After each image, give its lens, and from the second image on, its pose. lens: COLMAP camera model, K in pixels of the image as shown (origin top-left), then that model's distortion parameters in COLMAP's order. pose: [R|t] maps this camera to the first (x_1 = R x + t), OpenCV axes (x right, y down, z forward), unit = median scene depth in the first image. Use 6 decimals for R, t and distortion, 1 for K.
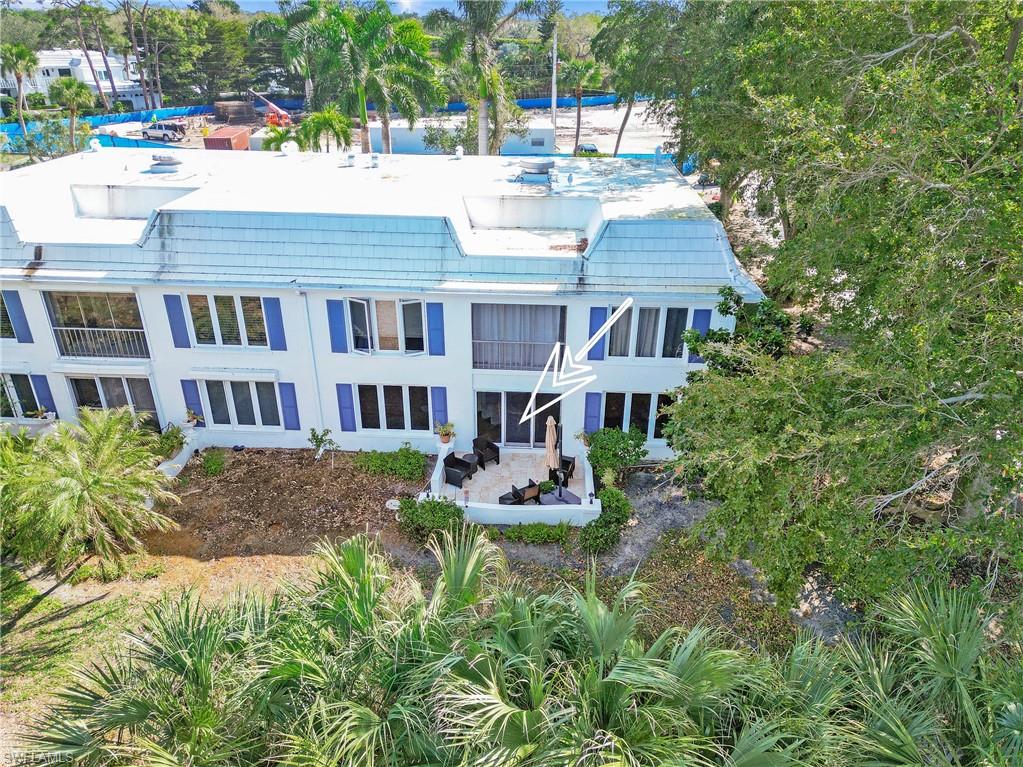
lens RADIAL K [[717.6, 0, 511.5], [0, 717.6, 383.5], [0, 0, 1]] dist [0.069089, -0.060018]
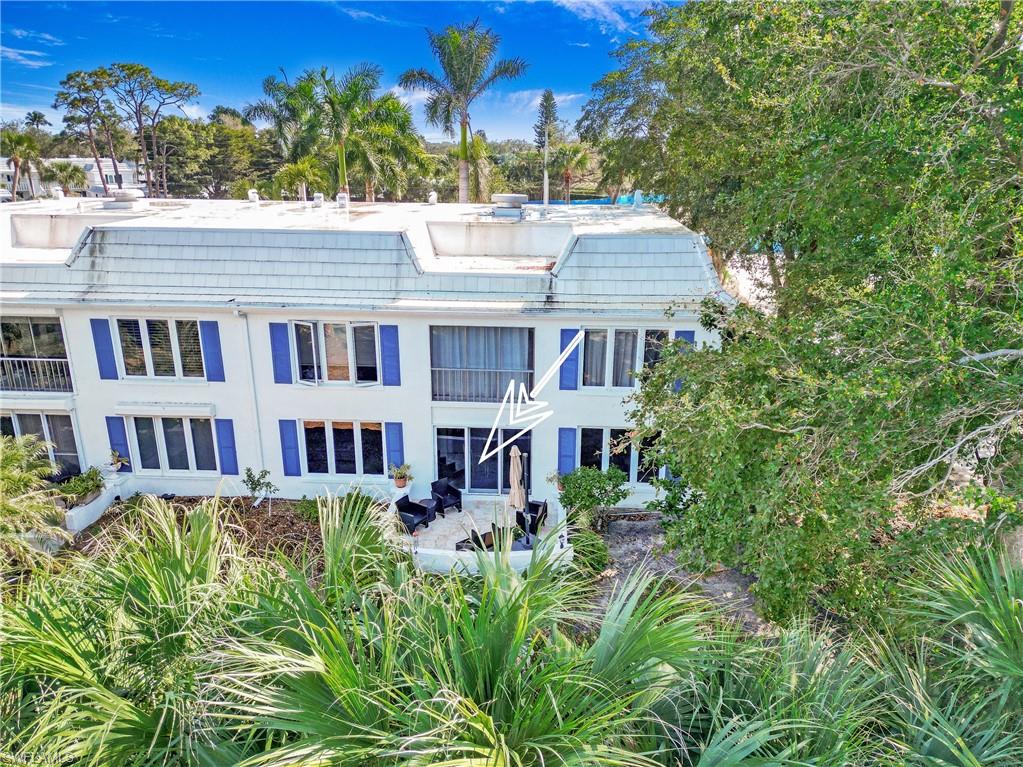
lens RADIAL K [[717.6, 0, 511.5], [0, 717.6, 383.5], [0, 0, 1]] dist [0.069089, -0.060018]
pose [[0.999992, -0.000251, -0.003878, 0.048632], [-0.000324, 0.989059, -0.147519, 0.089156], [0.003872, 0.147519, 0.989052, 0.110808]]
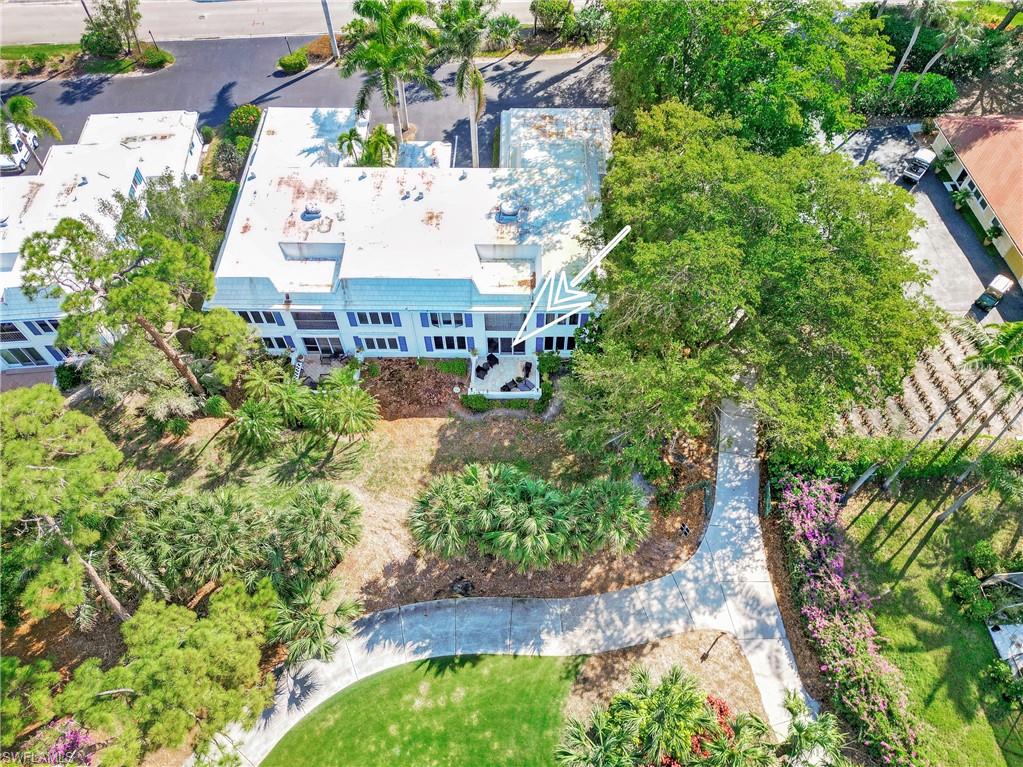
lens RADIAL K [[717.6, 0, 511.5], [0, 717.6, 383.5], [0, 0, 1]] dist [0.069089, -0.060018]
pose [[0.998952, -0.043736, 0.013467, -0.009772], [0.030620, 0.857510, 0.513555, -1.024870], [-0.034009, -0.512605, 0.857951, -1.003861]]
